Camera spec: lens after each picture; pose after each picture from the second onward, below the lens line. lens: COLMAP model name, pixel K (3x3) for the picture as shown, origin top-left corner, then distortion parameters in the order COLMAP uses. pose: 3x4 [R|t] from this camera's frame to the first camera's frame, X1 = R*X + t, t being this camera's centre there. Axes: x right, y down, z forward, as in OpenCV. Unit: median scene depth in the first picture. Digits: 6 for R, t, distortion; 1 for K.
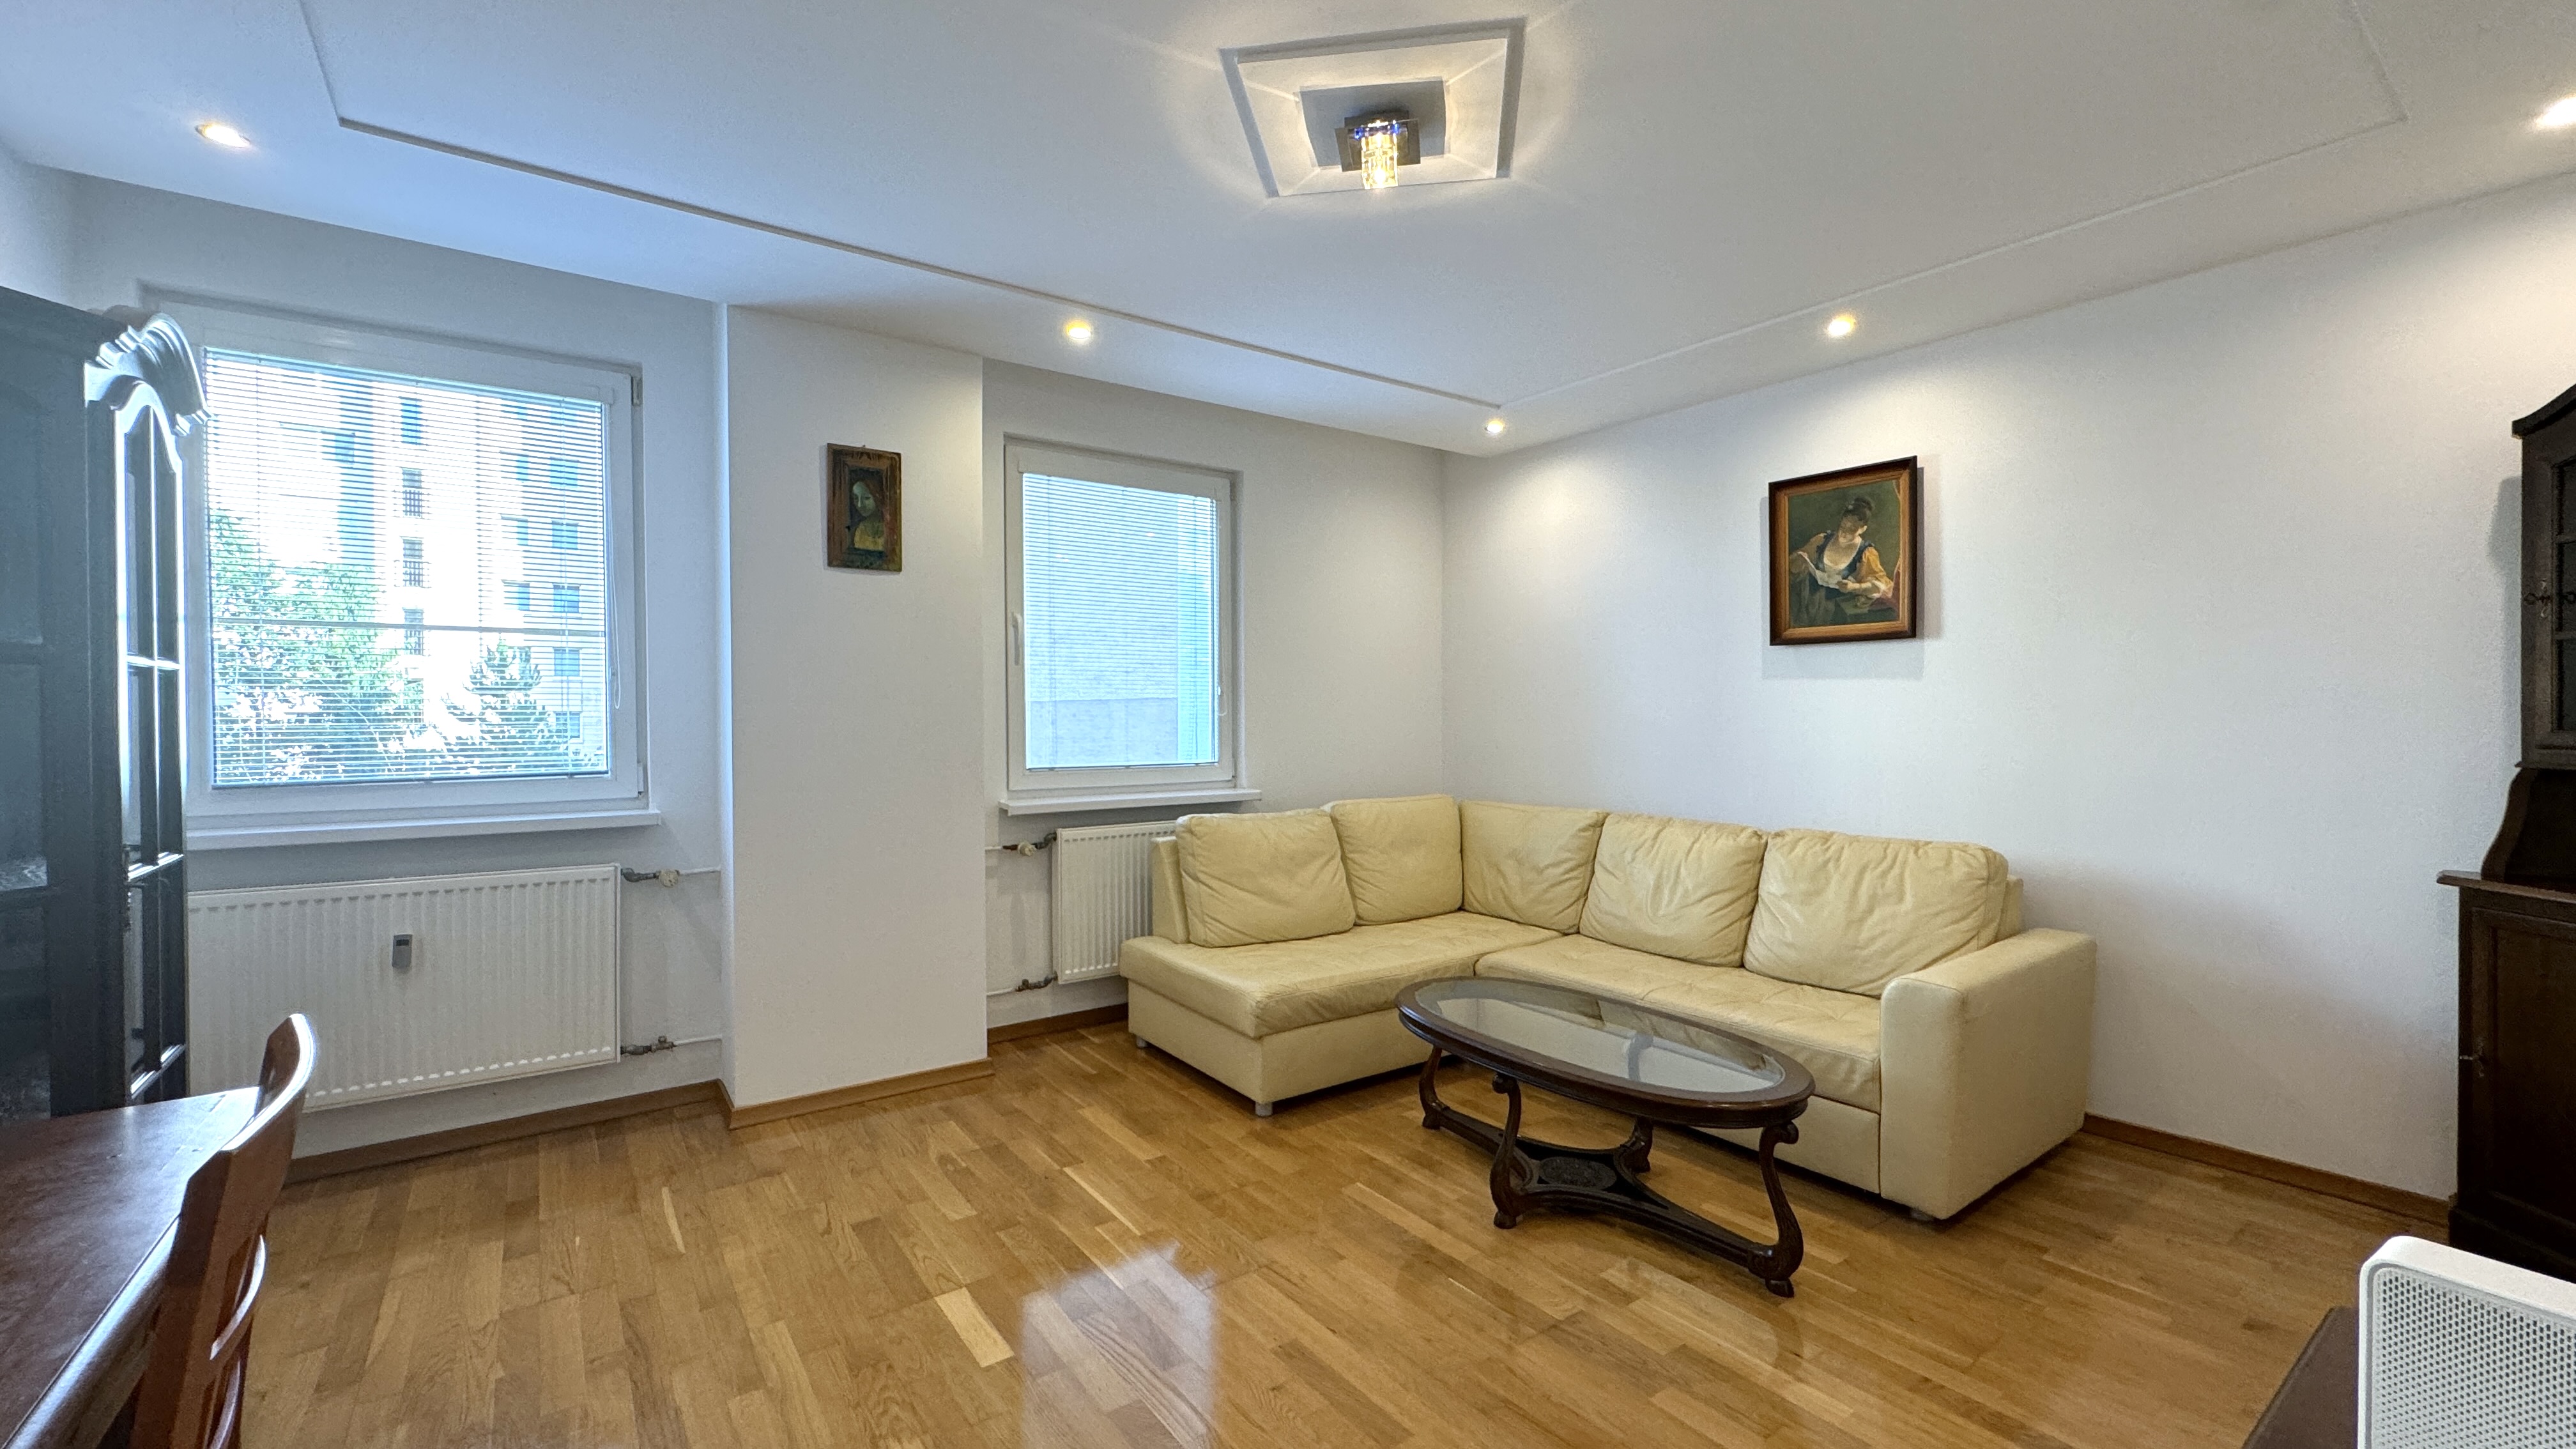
lens RADIAL K [[1028.2, 0, 1280.6], [0, 1028.2, 722.5], [0, 0, 1]] dist [-0.007453, 0.001412]
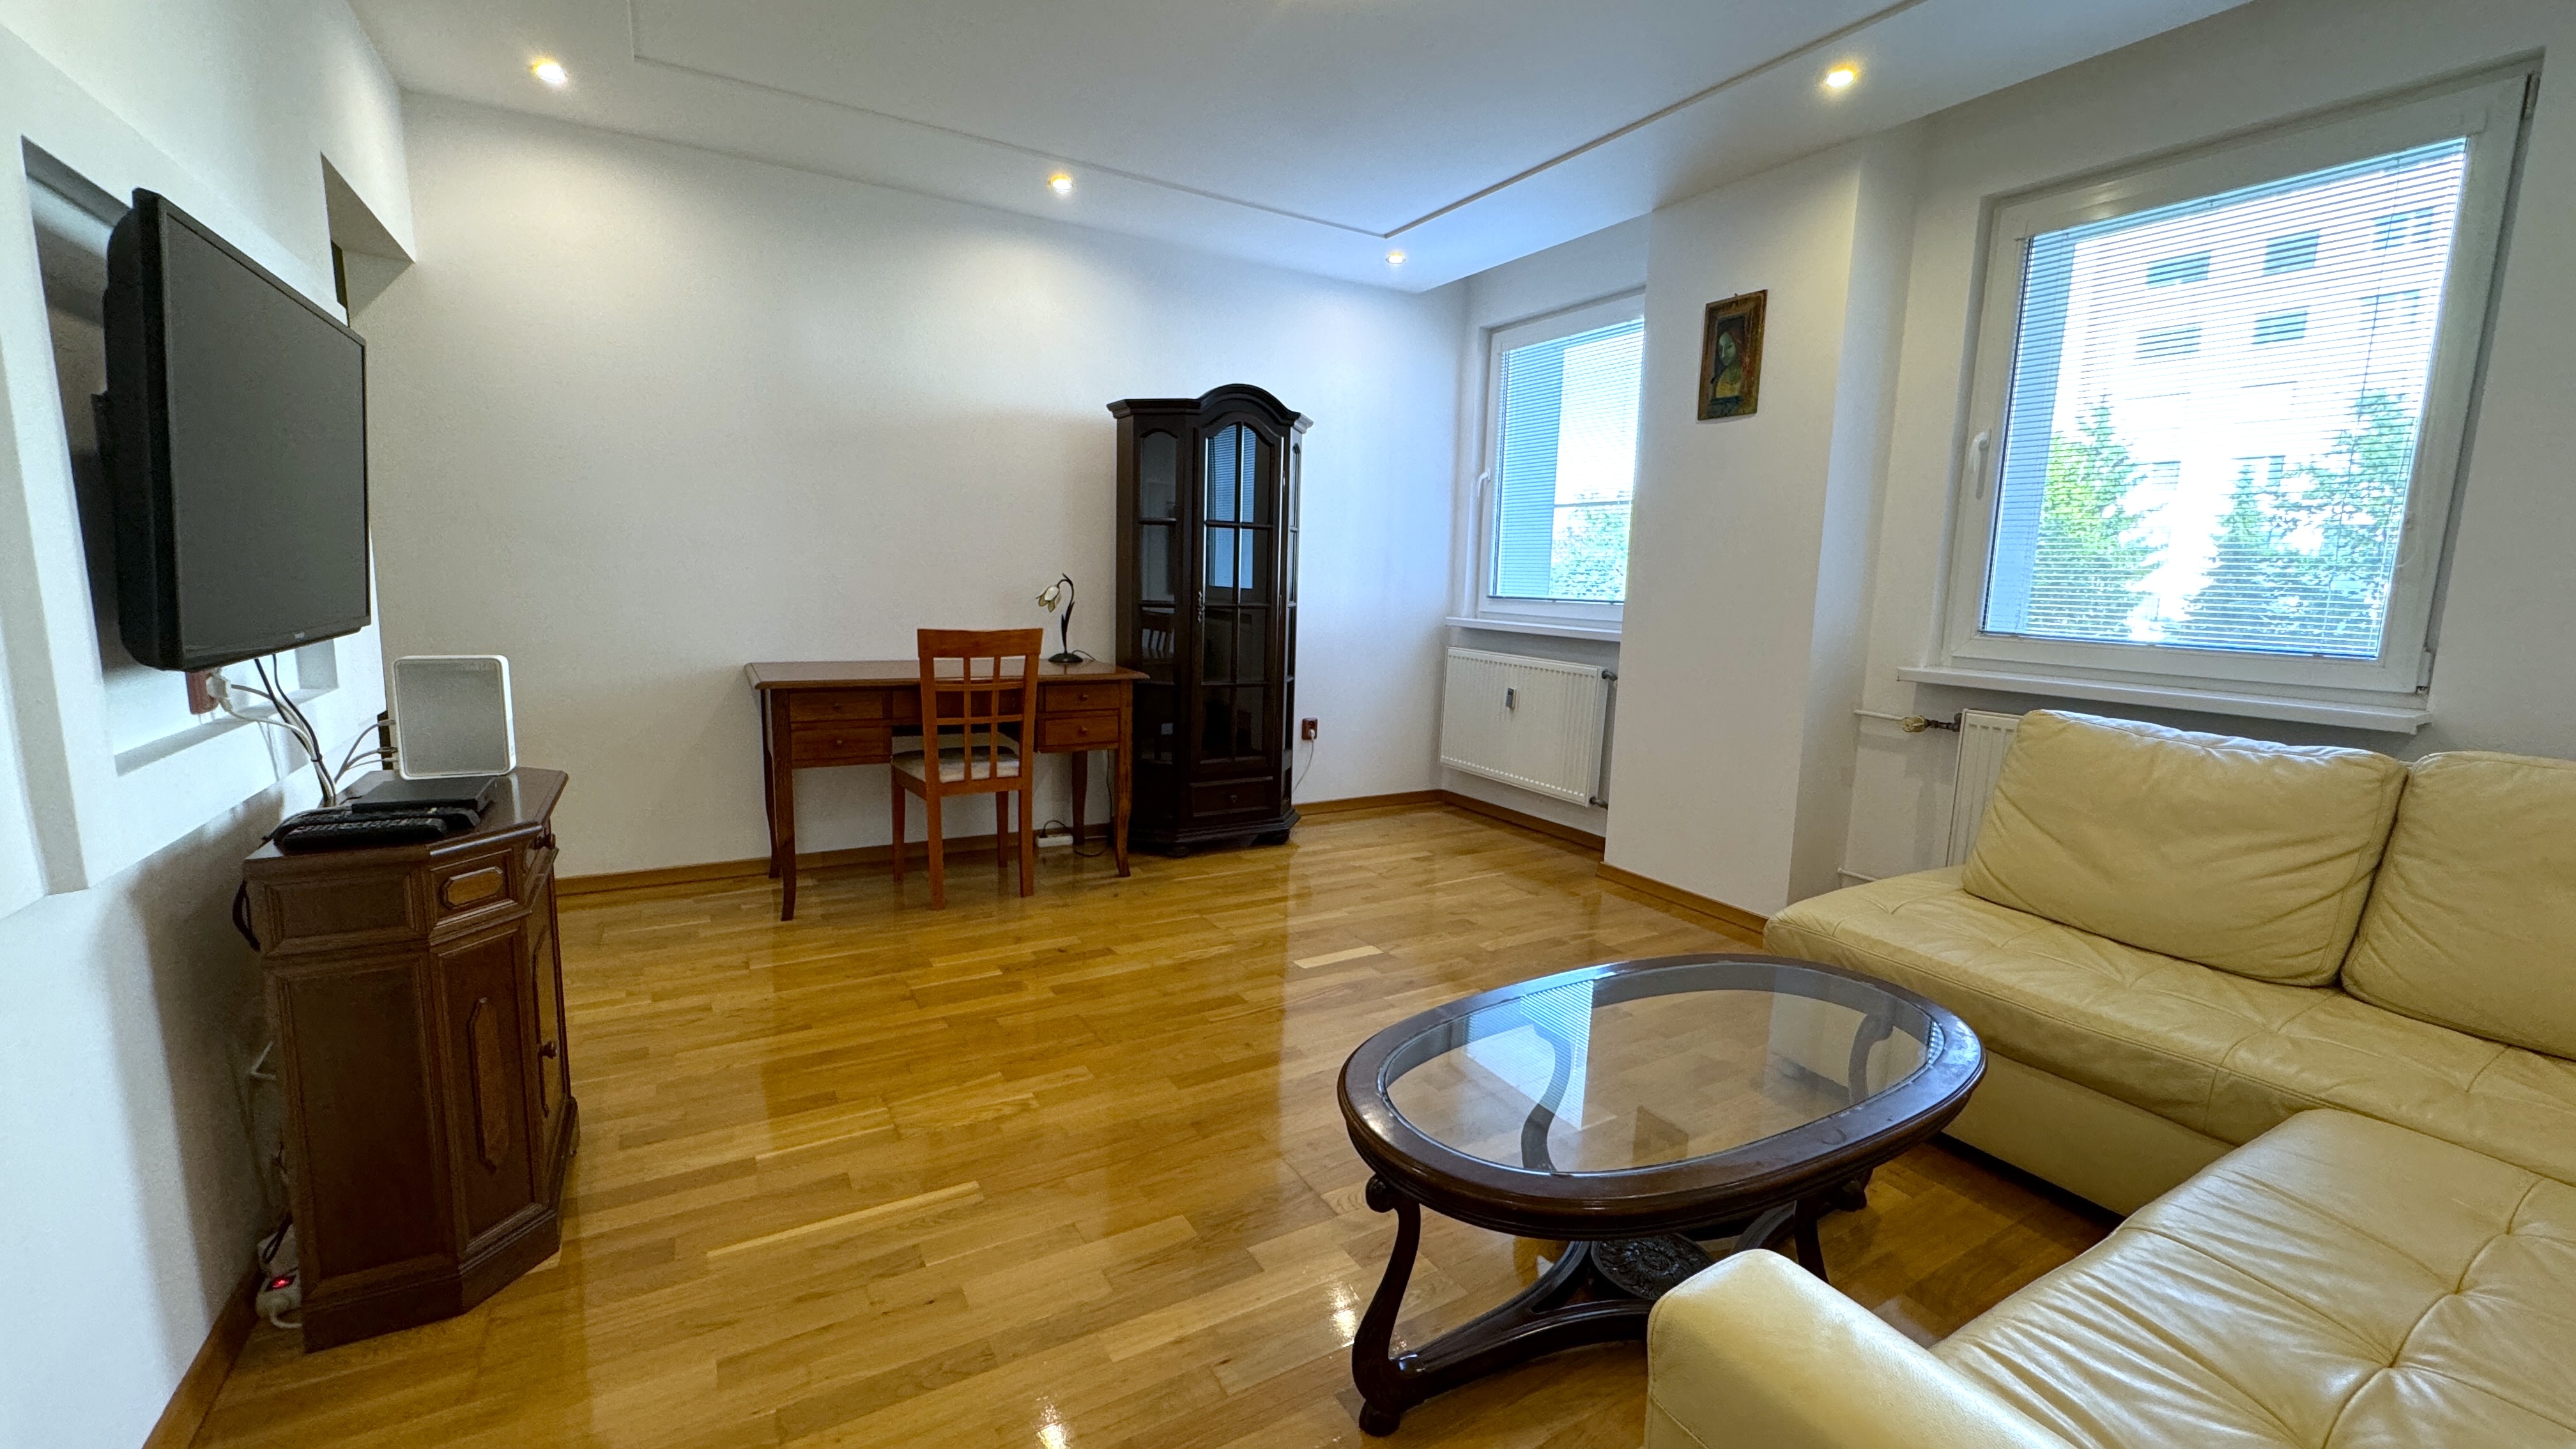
lens RADIAL K [[1028.2, 0, 1277.6], [0, 1028.2, 720.0], [0, 0, 1]] dist [-0.007453, 0.001412]
pose [[-0.095834, 0.146388, -0.984574, 0.687615], [-0.035074, 0.988016, 0.150314, 0.014814], [0.994779, 0.048939, -0.089551, 0.622366]]
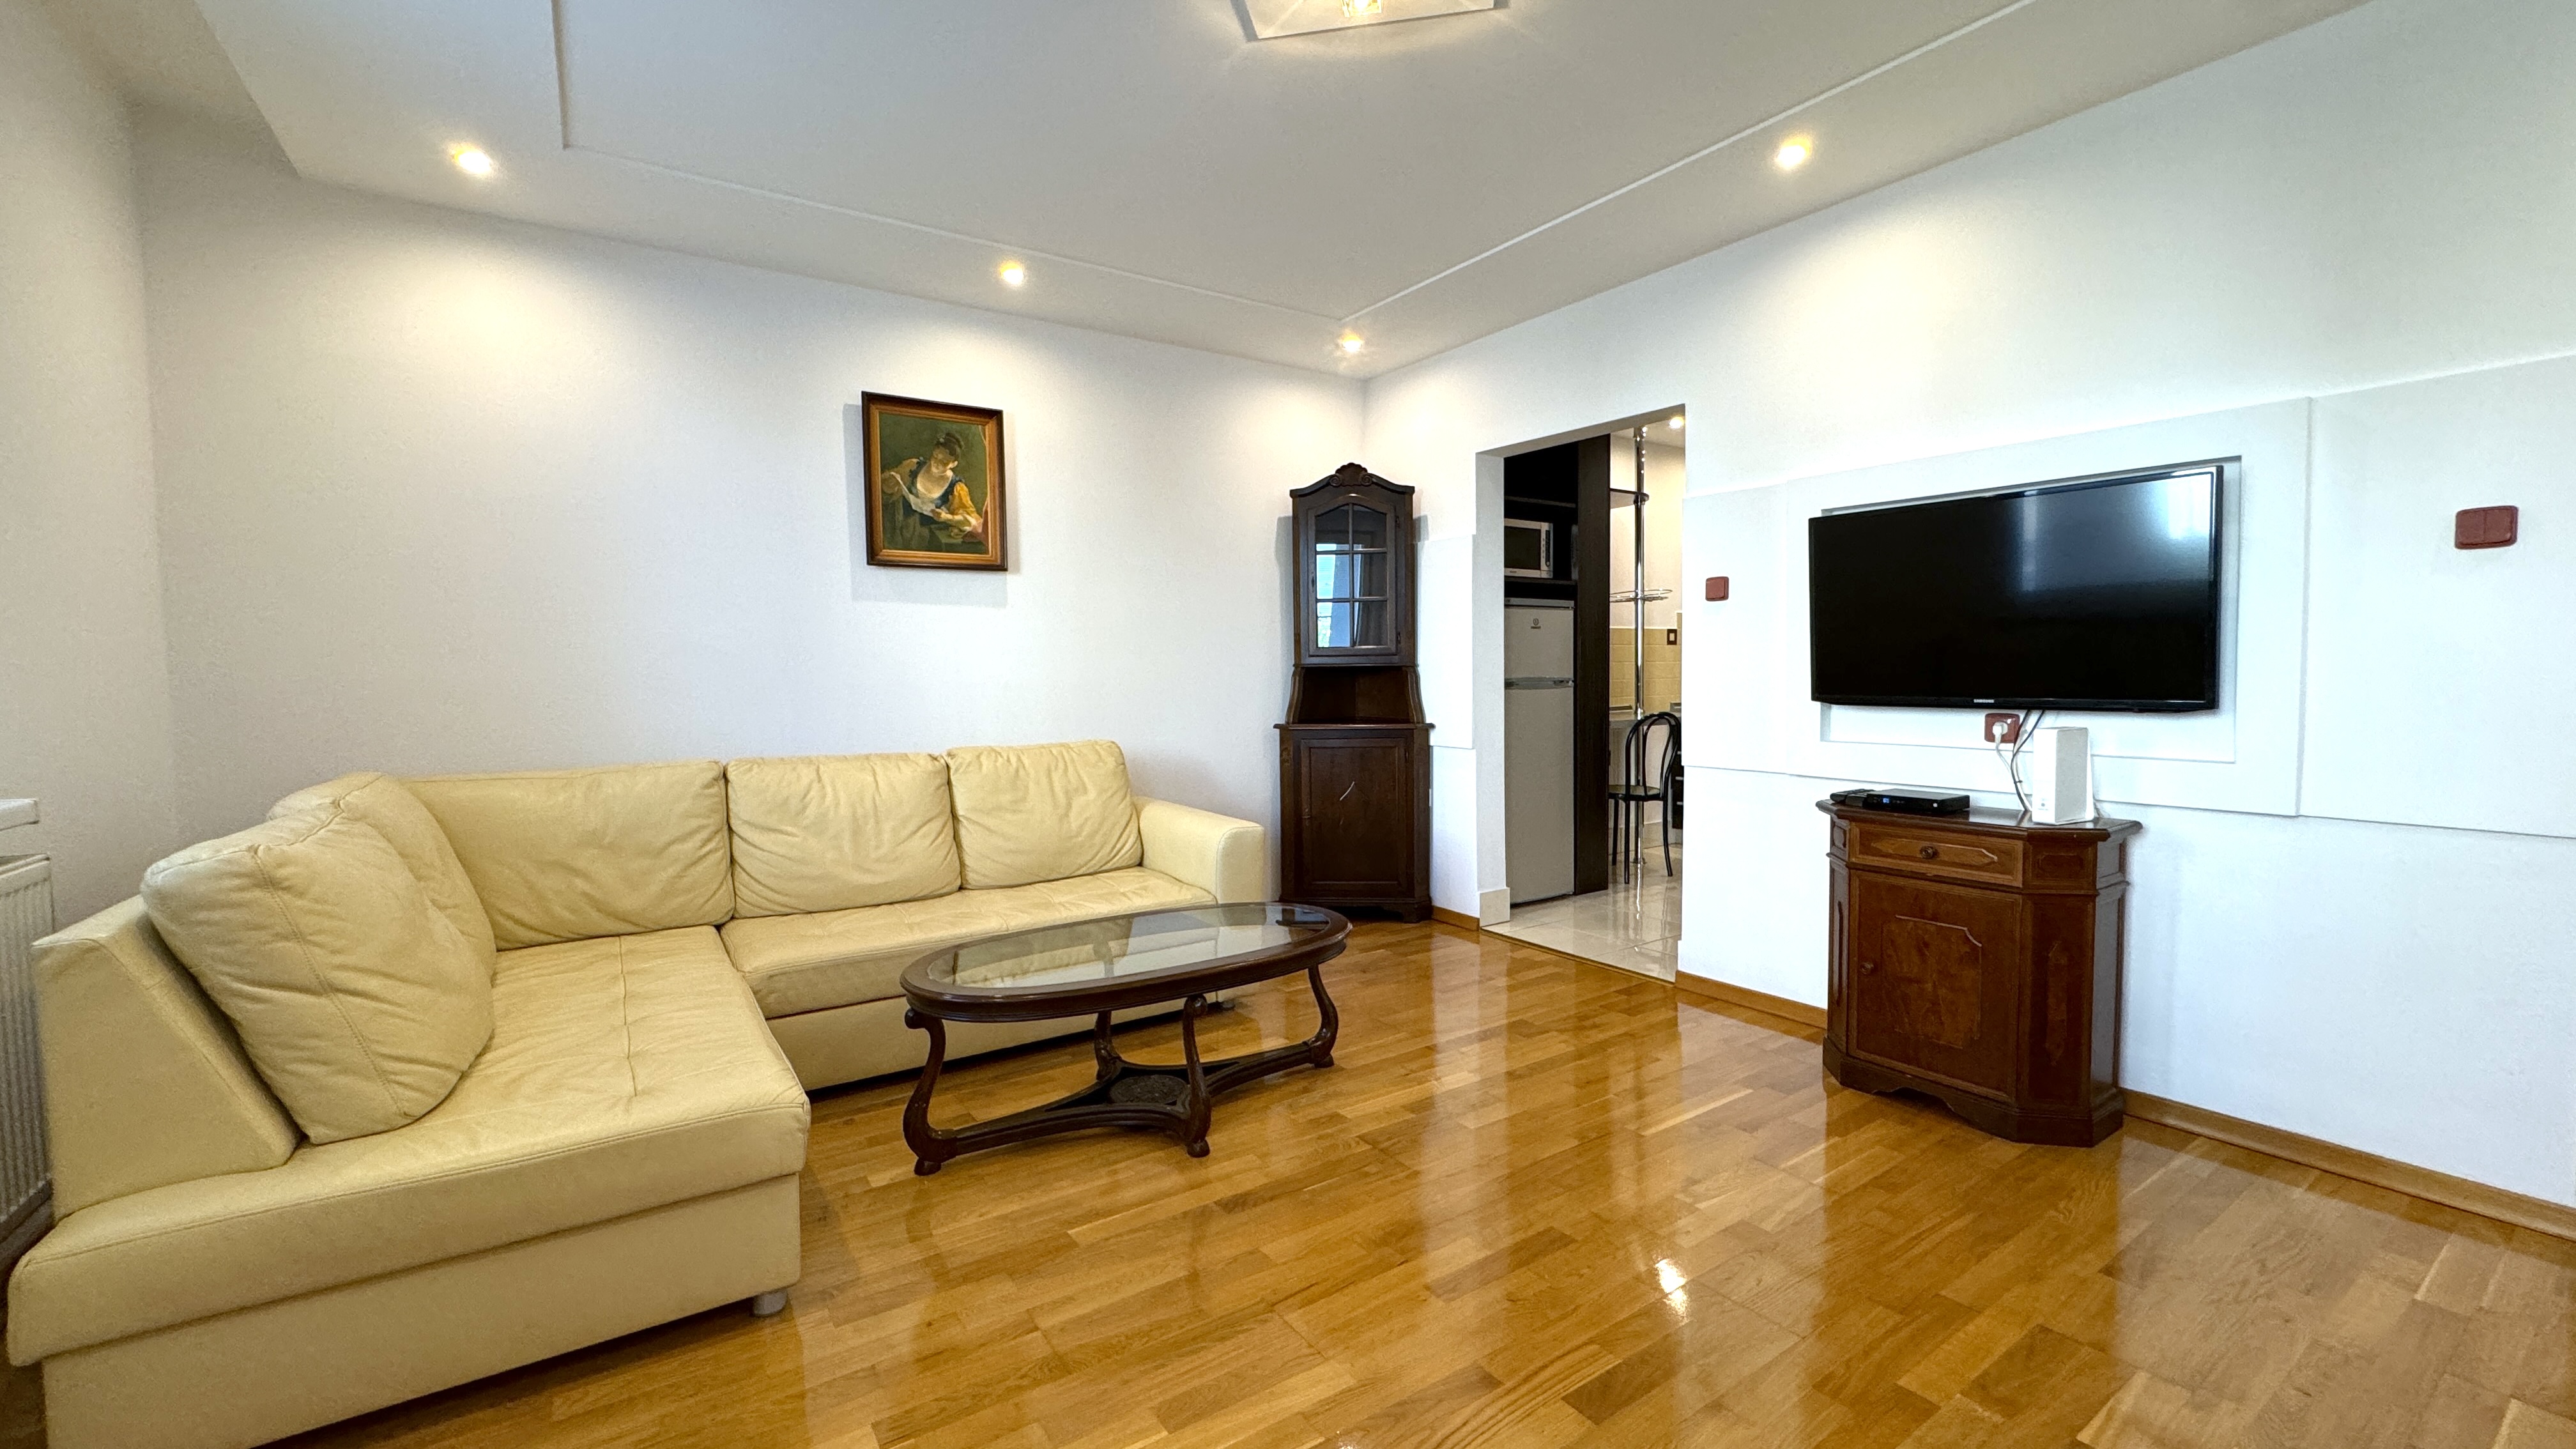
lens RADIAL K [[1028.2, 0, 1282.1], [0, 1028.2, 726.2], [0, 0, 1]] dist [-0.007453, 0.001412]
pose [[0.035003, -0.054023, 0.997926, -0.503661], [0.019817, 0.998379, 0.053352, 0.033463], [-0.999191, 0.017909, 0.036016, 0.631868]]
